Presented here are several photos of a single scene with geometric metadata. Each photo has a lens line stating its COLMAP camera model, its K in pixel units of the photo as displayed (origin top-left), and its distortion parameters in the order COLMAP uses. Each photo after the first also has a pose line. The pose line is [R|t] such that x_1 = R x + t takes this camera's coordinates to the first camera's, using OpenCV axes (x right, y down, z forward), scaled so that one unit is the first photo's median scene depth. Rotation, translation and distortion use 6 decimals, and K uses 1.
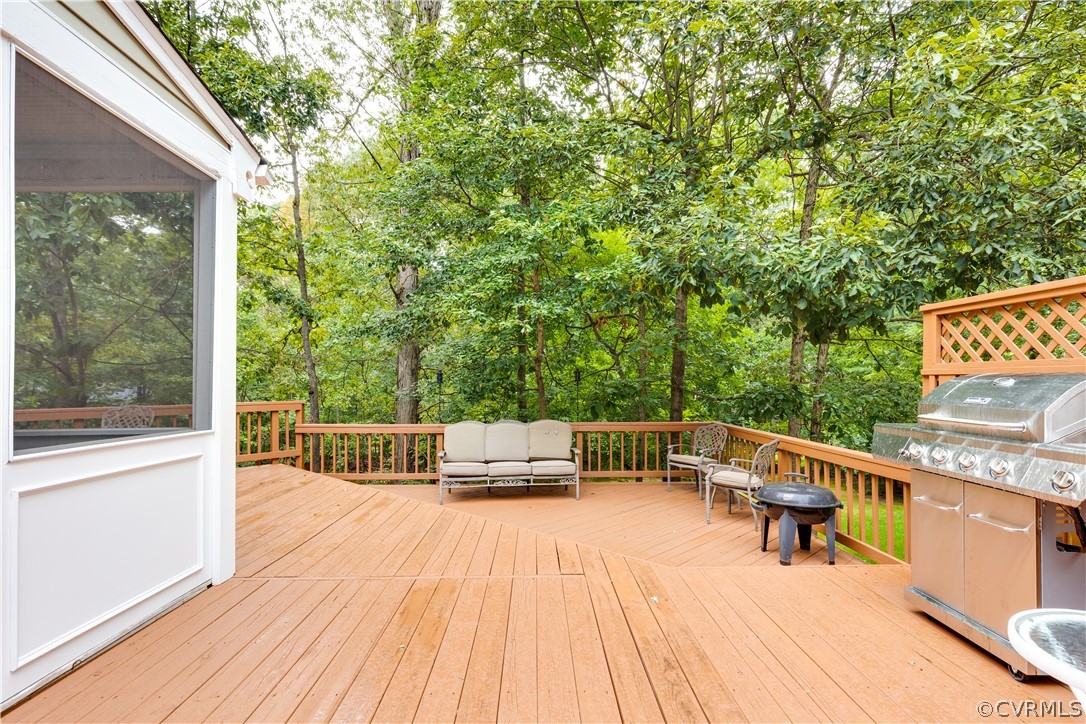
lens RADIAL K [[549.9, 0, 543.0], [0, 549.9, 362.0], [0, 0, 1]] dist [0.003718, 0.000693]
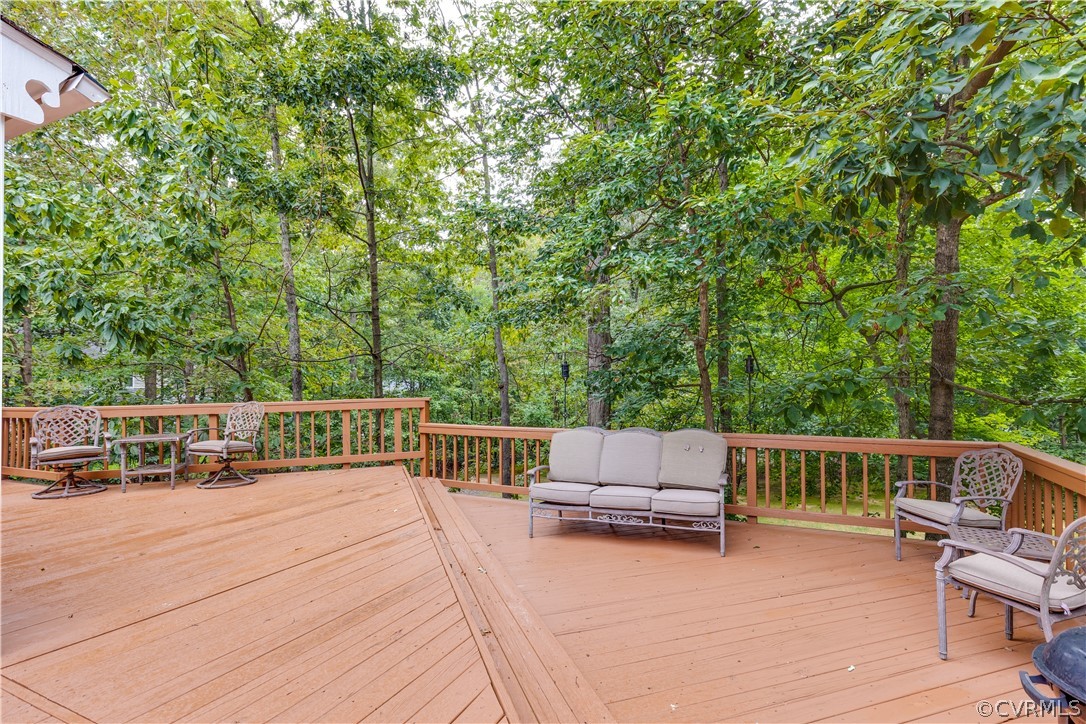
lens RADIAL K [[549.9, 0, 543.0], [0, 549.9, 362.0], [0, 0, 1]] dist [0.003718, 0.000693]
pose [[0.890752, -0.018069, -0.454130, 0.168140], [0.023487, 0.999704, 0.006292, 0.012243], [0.453882, -0.016271, 0.890913, 0.320162]]
